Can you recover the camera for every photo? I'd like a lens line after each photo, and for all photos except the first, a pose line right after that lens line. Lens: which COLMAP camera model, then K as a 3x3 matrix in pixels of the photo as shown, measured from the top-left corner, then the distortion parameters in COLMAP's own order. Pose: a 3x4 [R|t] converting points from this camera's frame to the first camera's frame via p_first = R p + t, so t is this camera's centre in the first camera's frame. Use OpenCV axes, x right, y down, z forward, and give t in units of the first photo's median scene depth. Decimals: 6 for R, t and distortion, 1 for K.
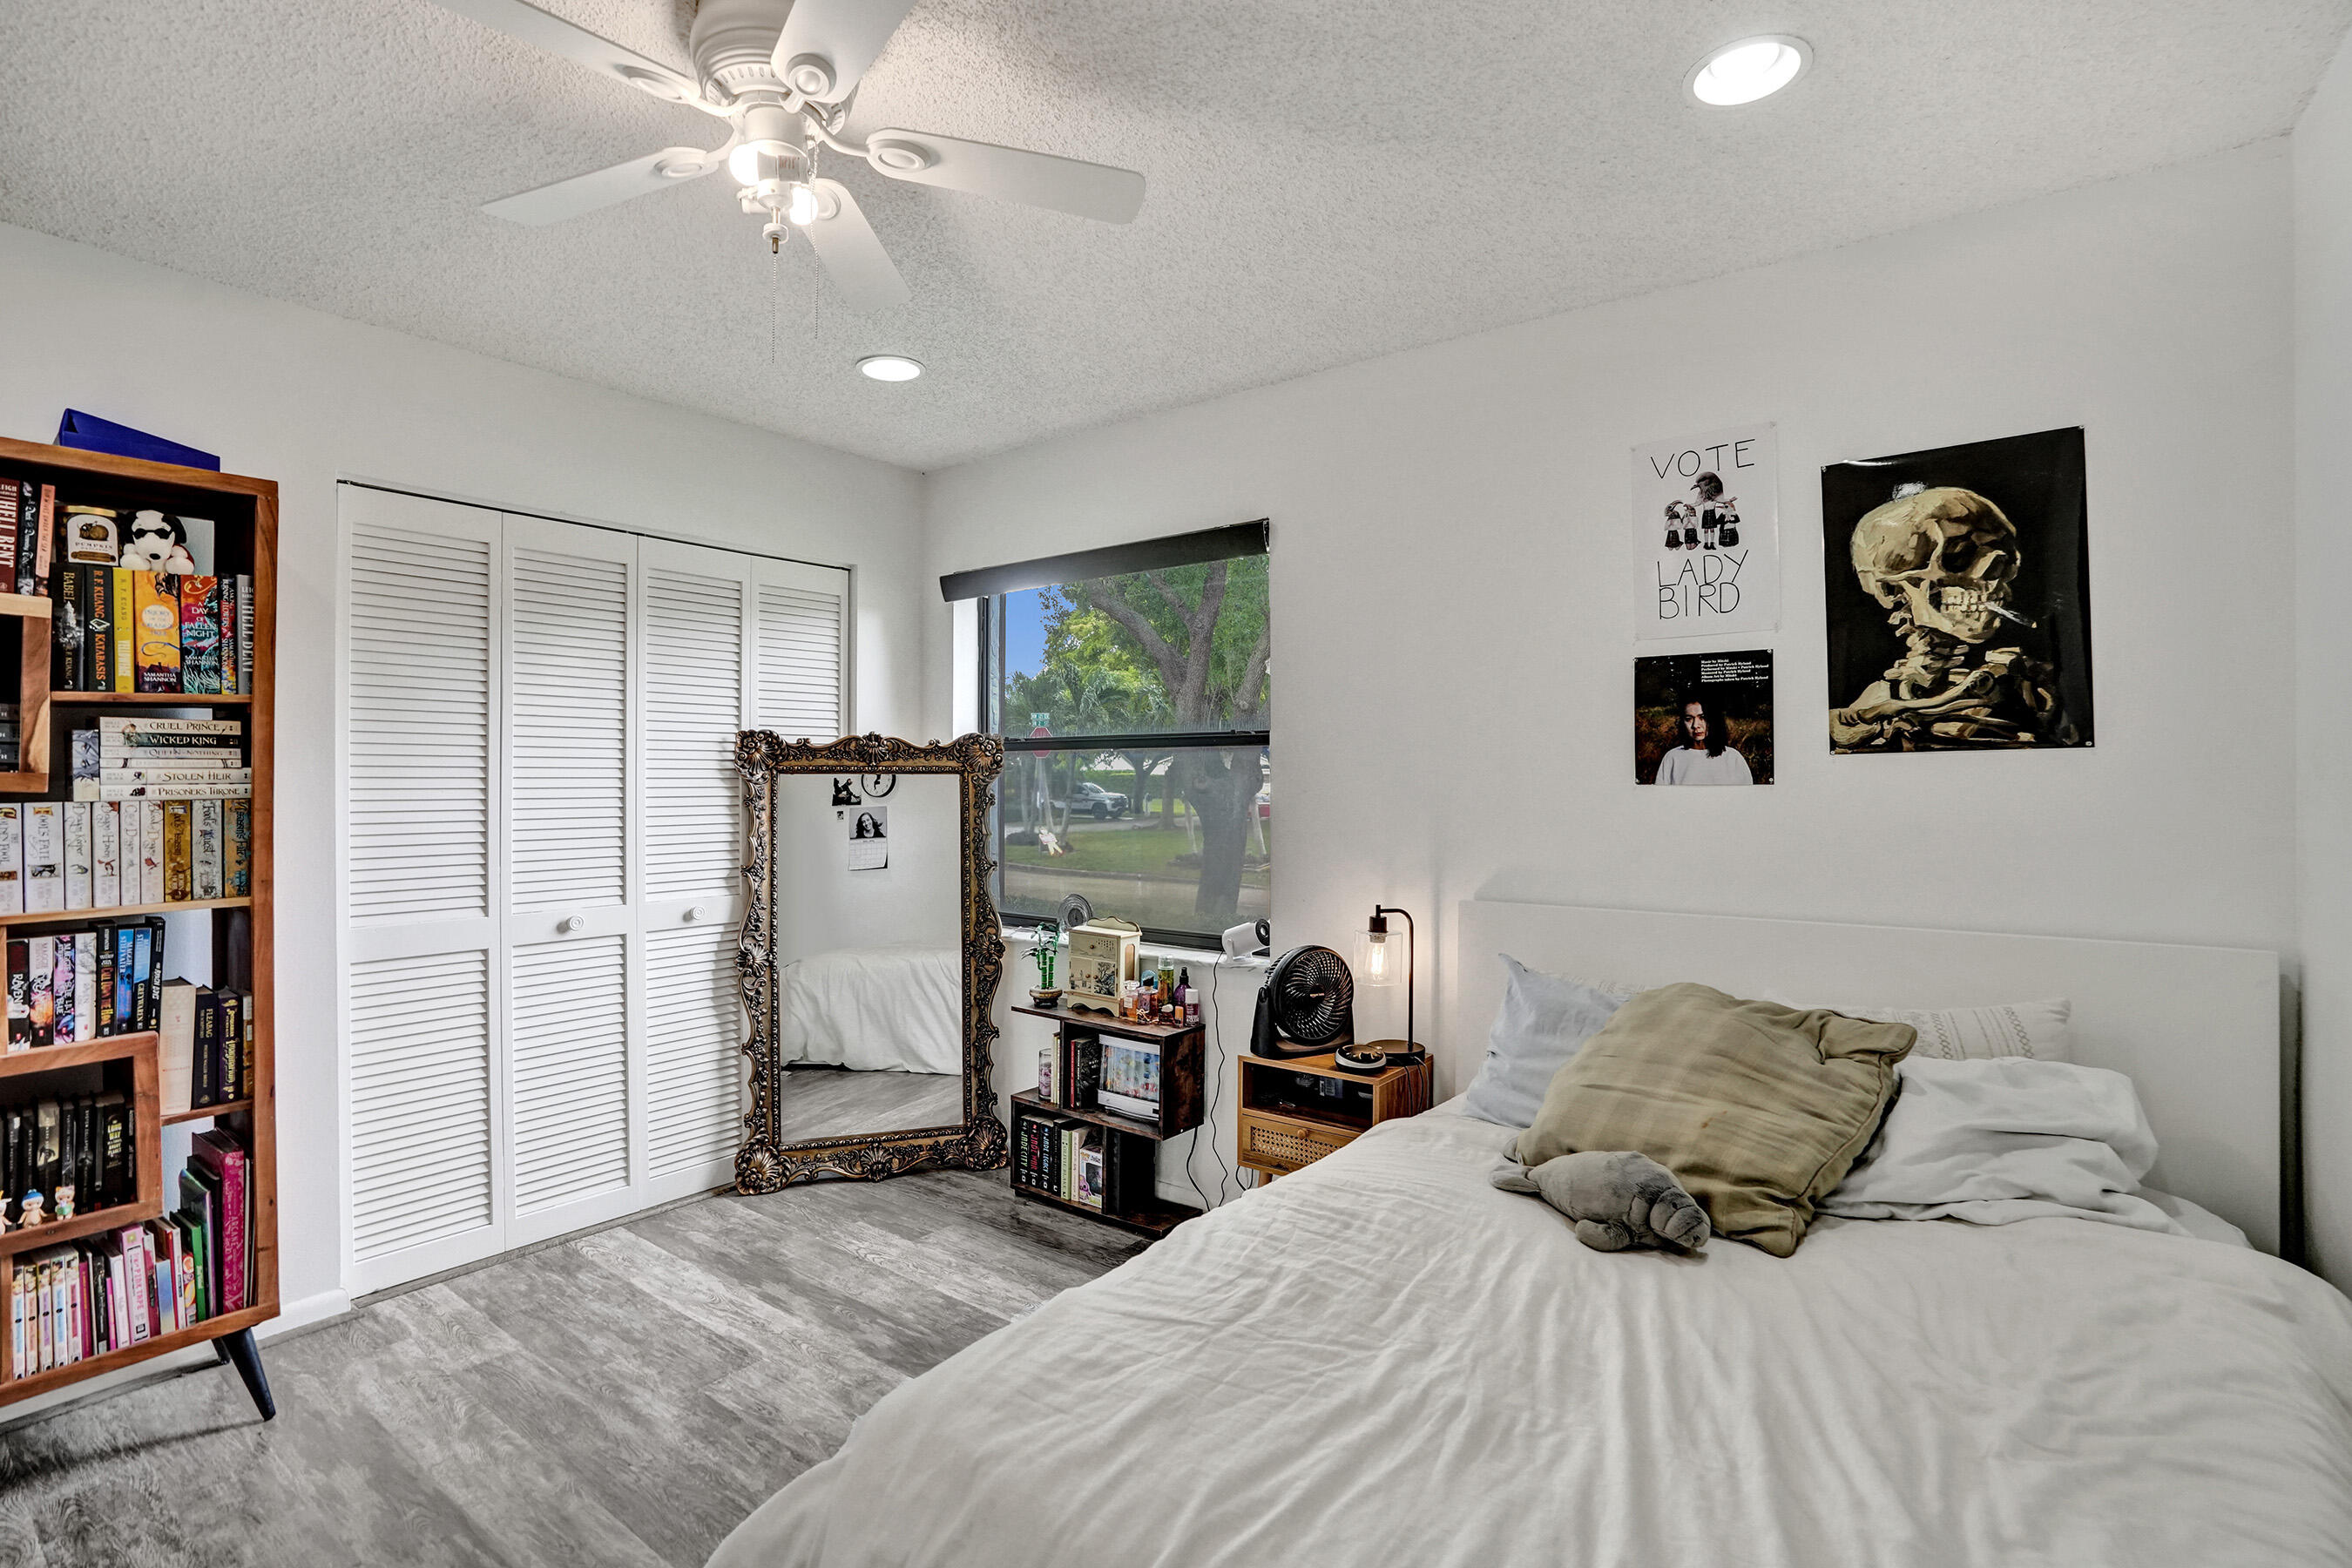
lens RADIAL K [[1093.2, 0, 1176.0], [0, 1093.2, 784.0], [0, 0, 1]] dist [-0.067028, 0.021462]
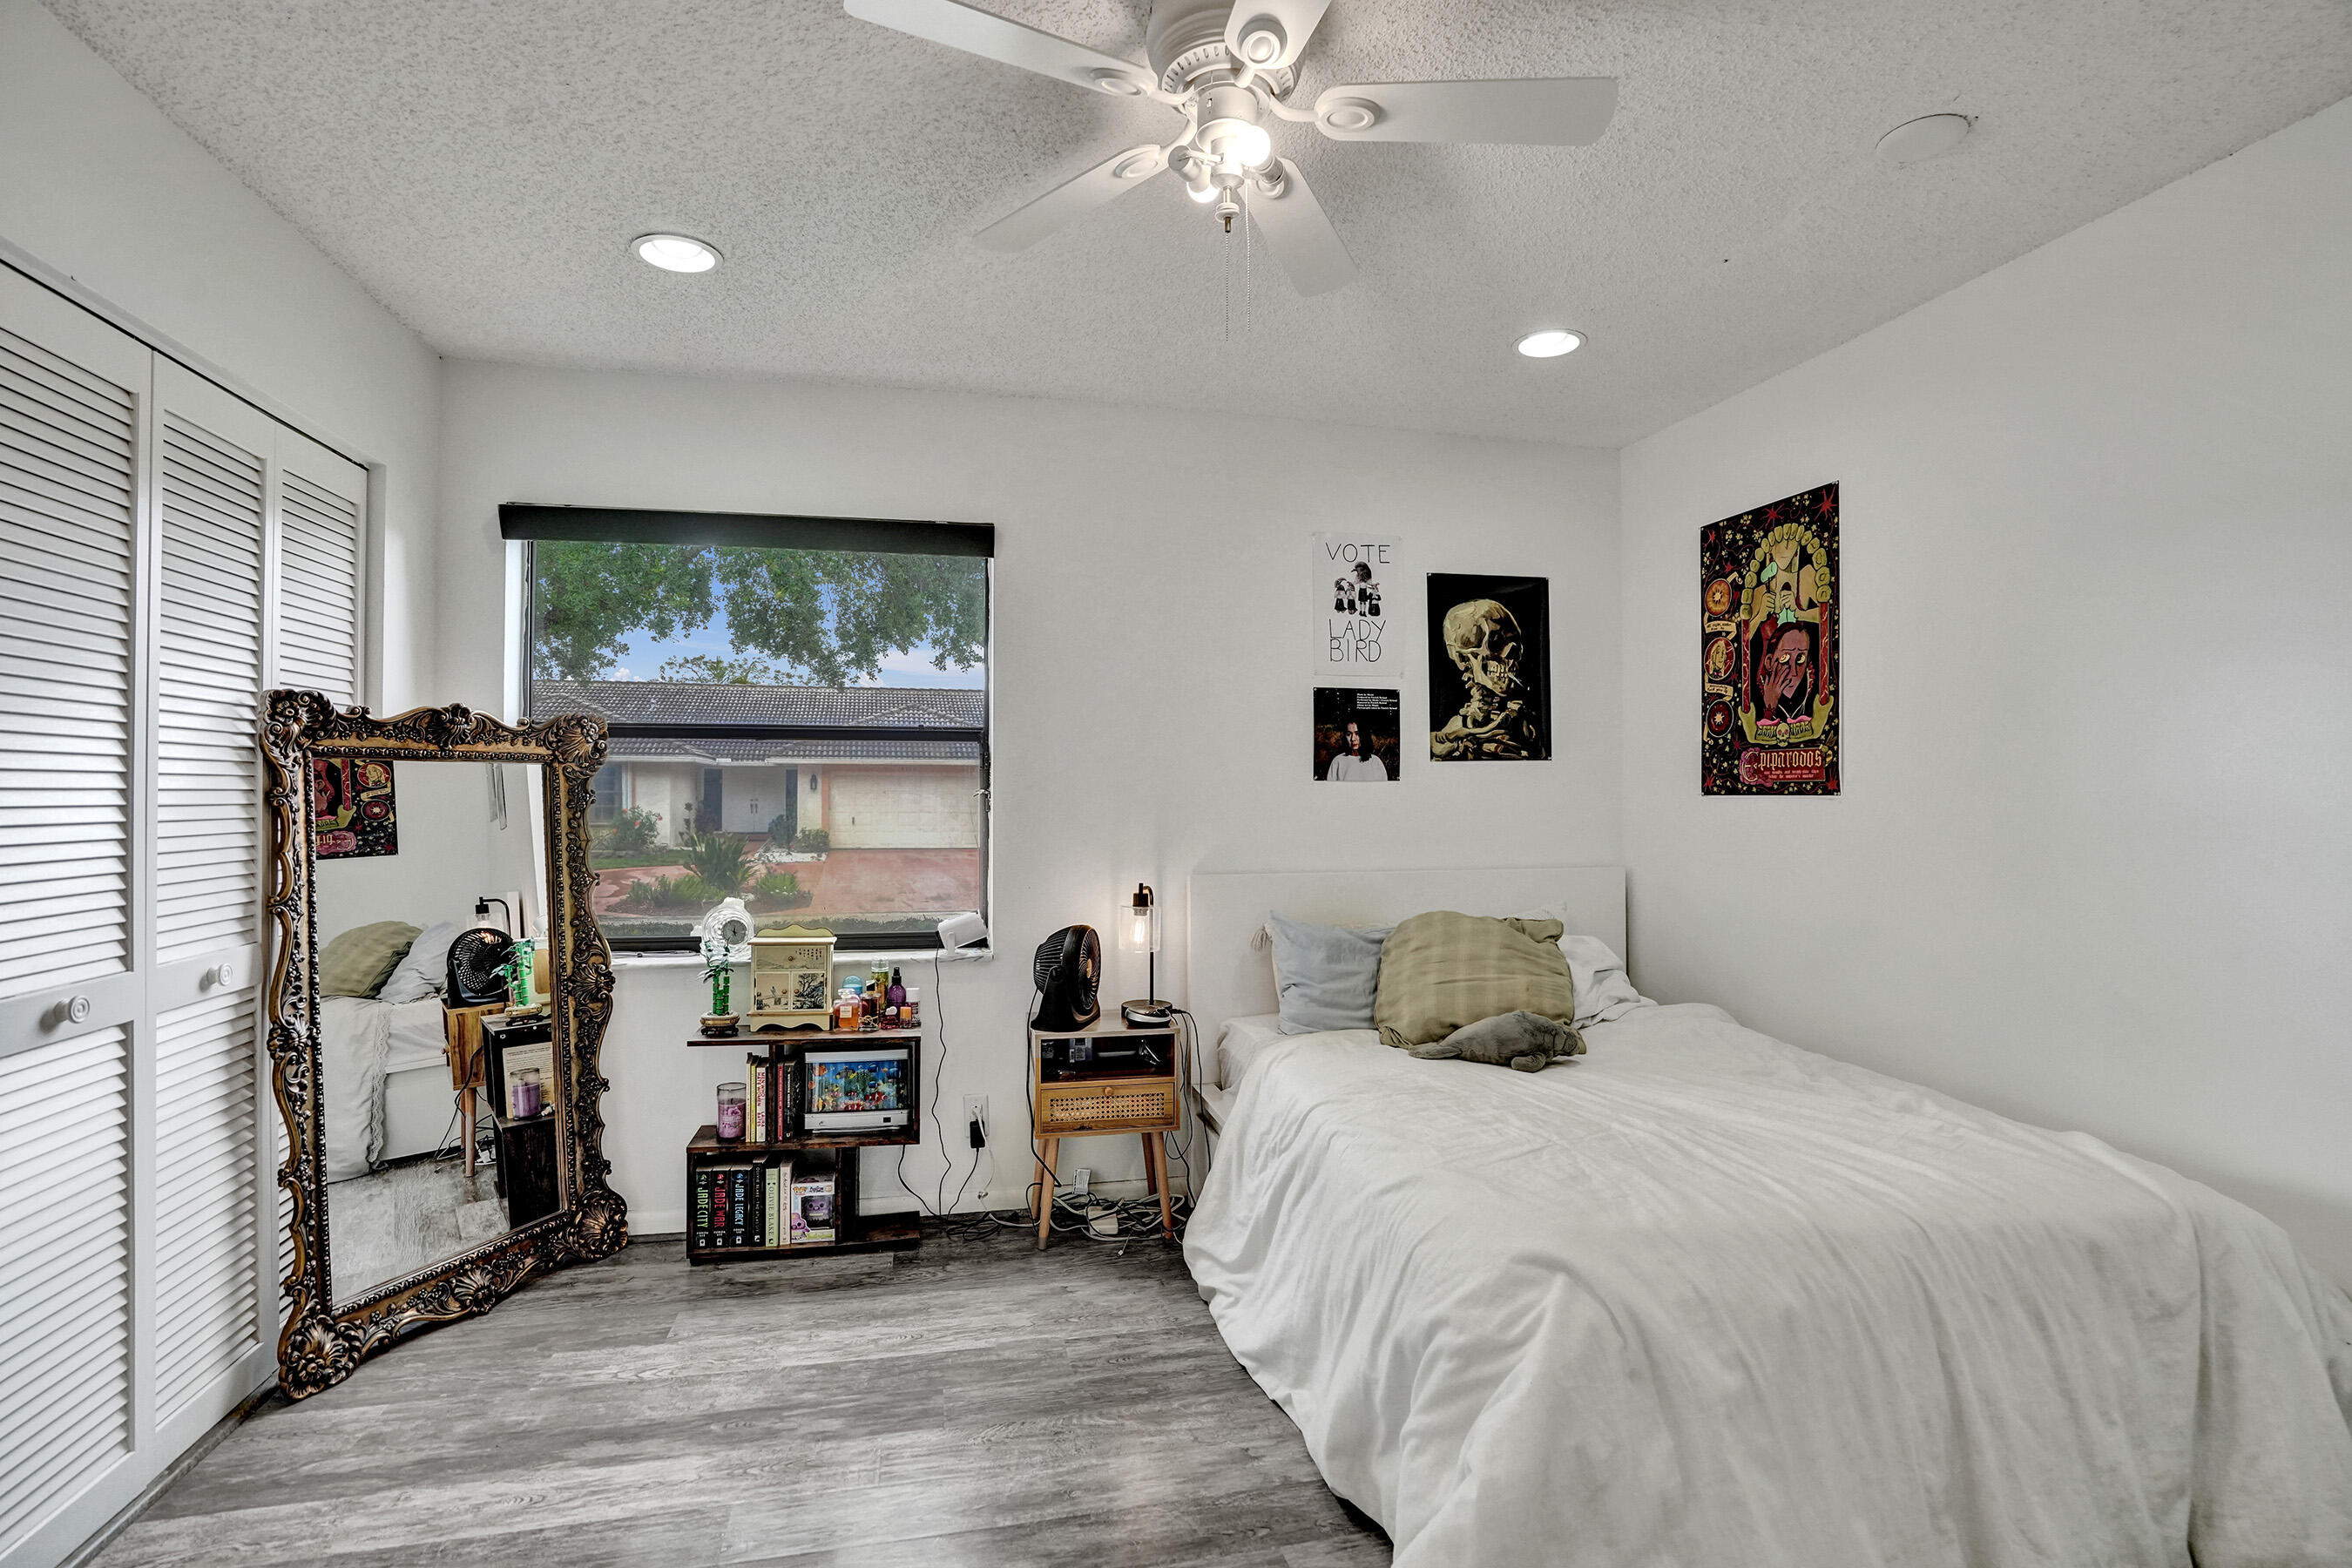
lens RADIAL K [[1091.8, 0, 1181.6], [0, 1091.8, 795.9], [0, 0, 1]] dist [-0.071378, 0.030722]
pose [[0.645296, 0.000309, 0.763933, -0.716742], [-0.000839, 1.000000, 0.000304, 0.019266], [-0.763932, -0.000837, 0.645296, 0.234072]]
